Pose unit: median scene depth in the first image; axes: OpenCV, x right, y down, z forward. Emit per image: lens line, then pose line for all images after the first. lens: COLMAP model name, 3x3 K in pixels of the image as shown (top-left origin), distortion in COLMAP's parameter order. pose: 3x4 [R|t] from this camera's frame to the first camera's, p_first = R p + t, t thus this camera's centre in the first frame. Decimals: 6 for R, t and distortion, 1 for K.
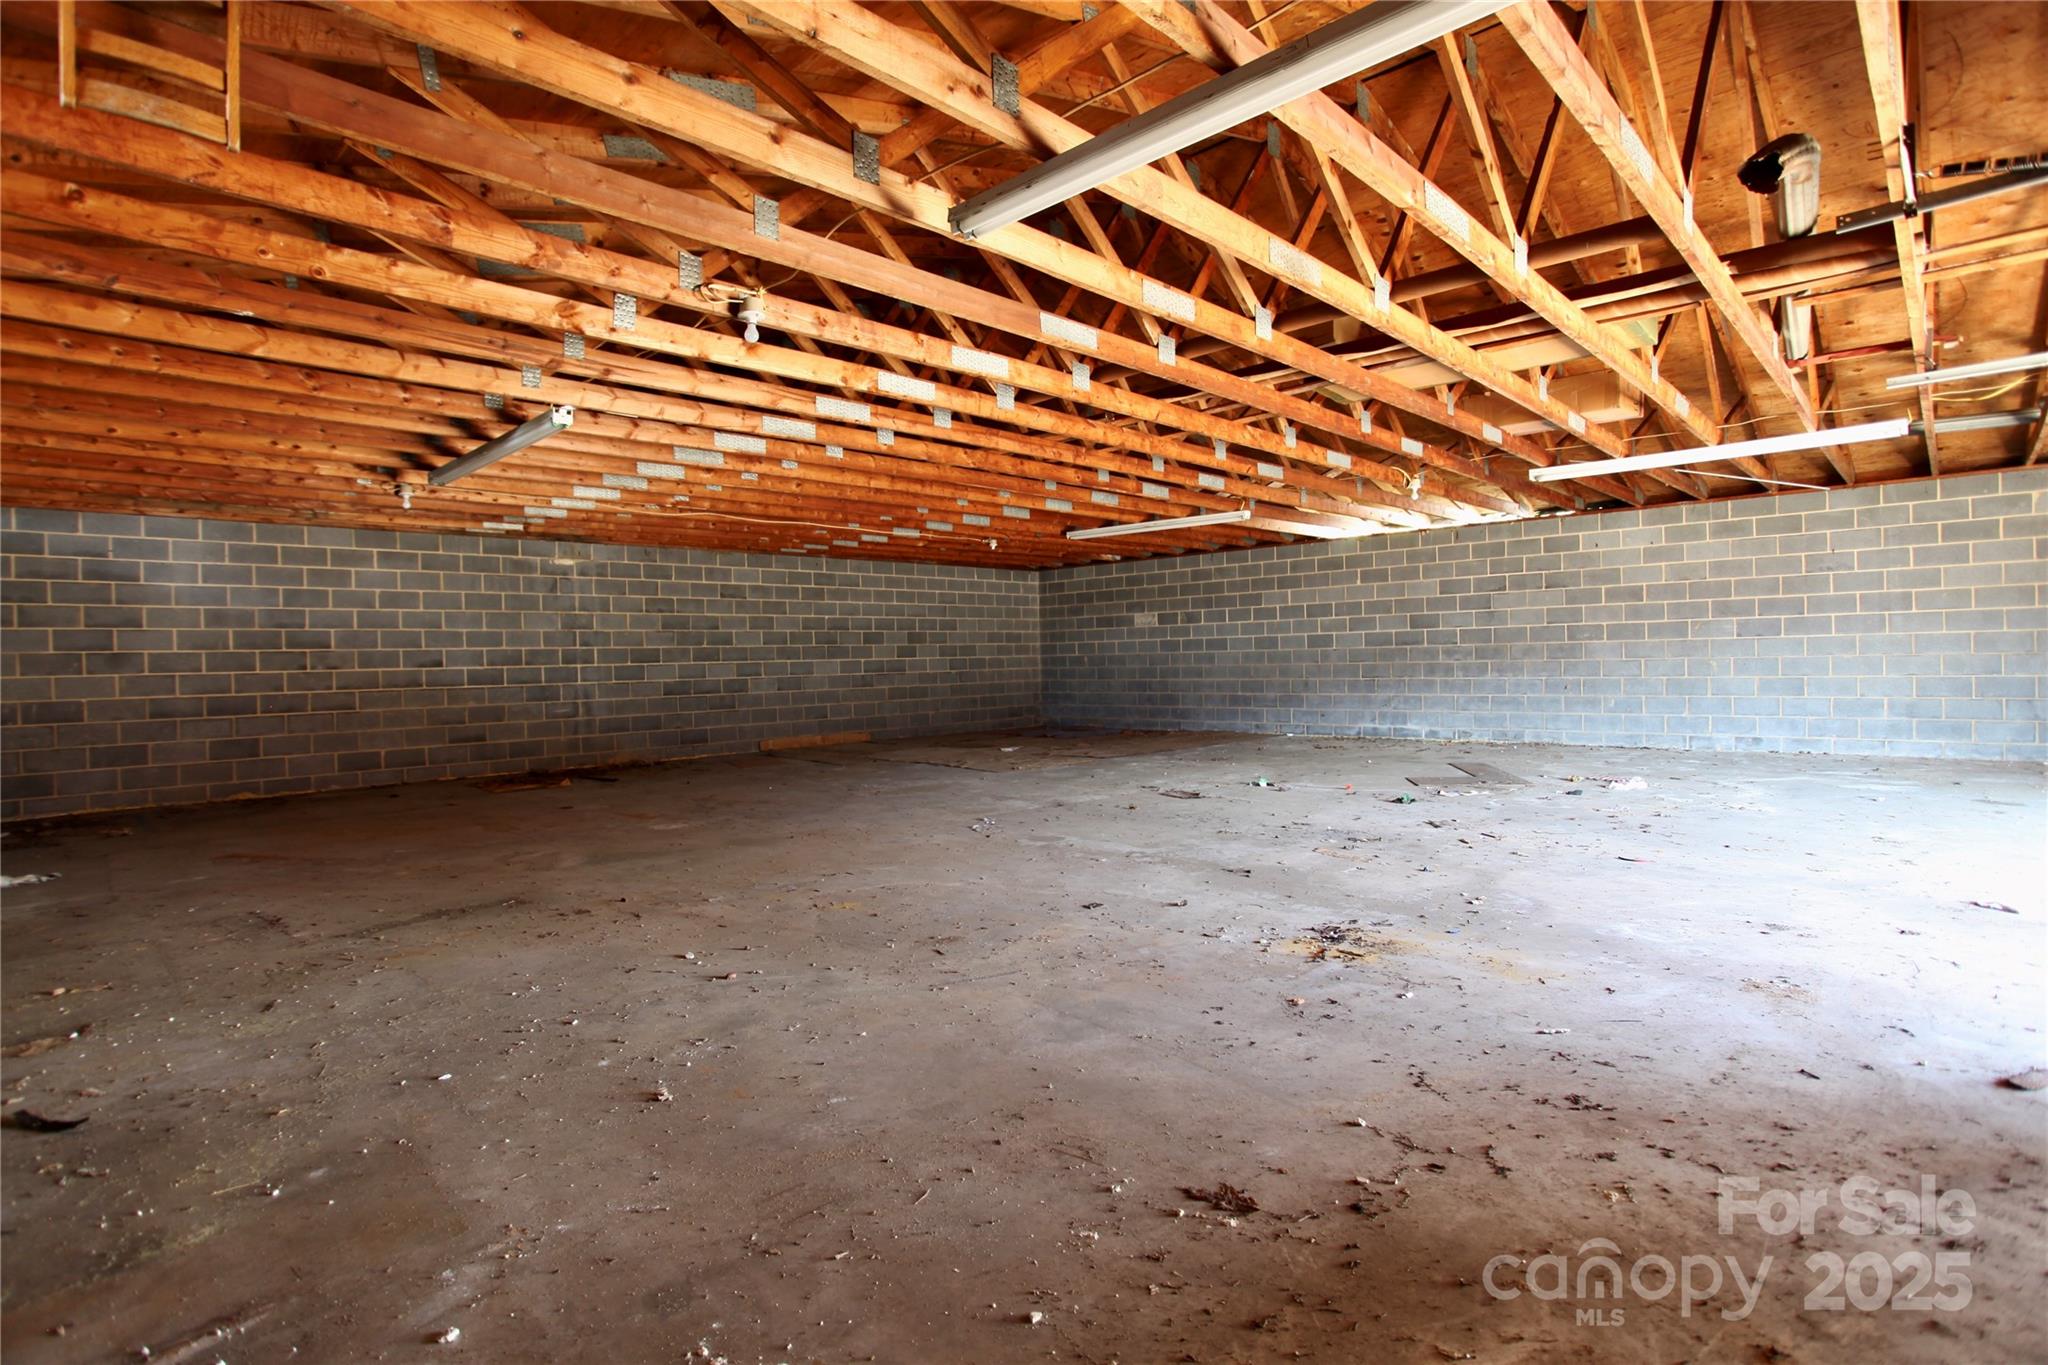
lens RADIAL K [[994.3, 0, 1019.8], [0, 994.3, 672.1], [0, 0, 1]] dist [-0.079565, 0.039716]
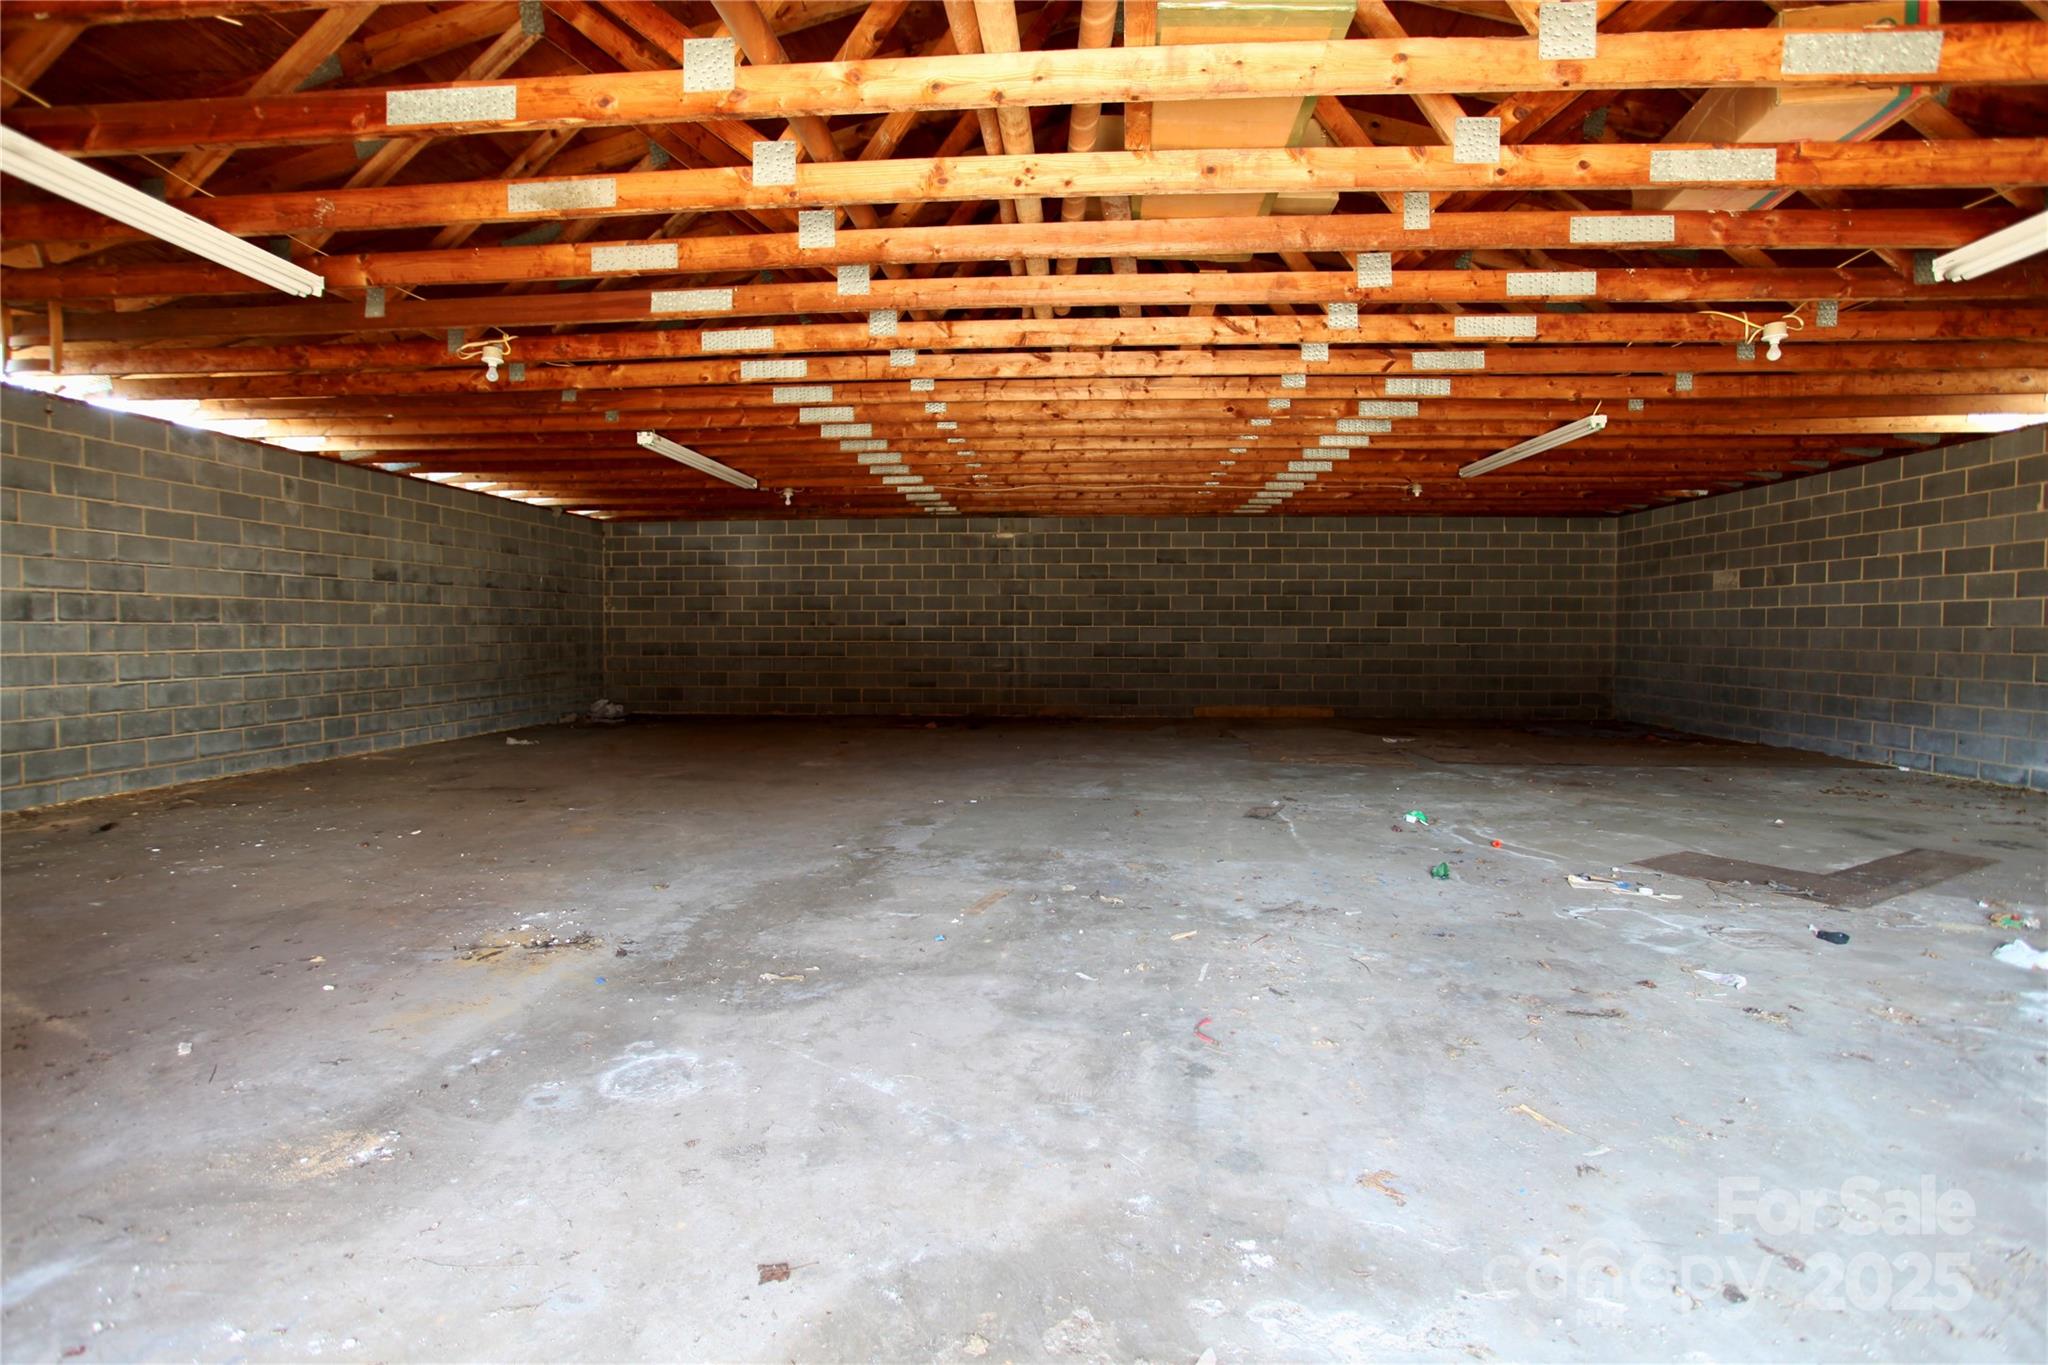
lens RADIAL K [[994.3, 0, 1019.8], [0, 994.3, 672.1], [0, 0, 1]] dist [-0.079565, 0.039716]
pose [[0.651162, 0.056017, -0.756868, 0.365553], [-0.026720, 0.998346, 0.050901, -0.010869], [0.758468, -0.012921, 0.651582, 0.214666]]
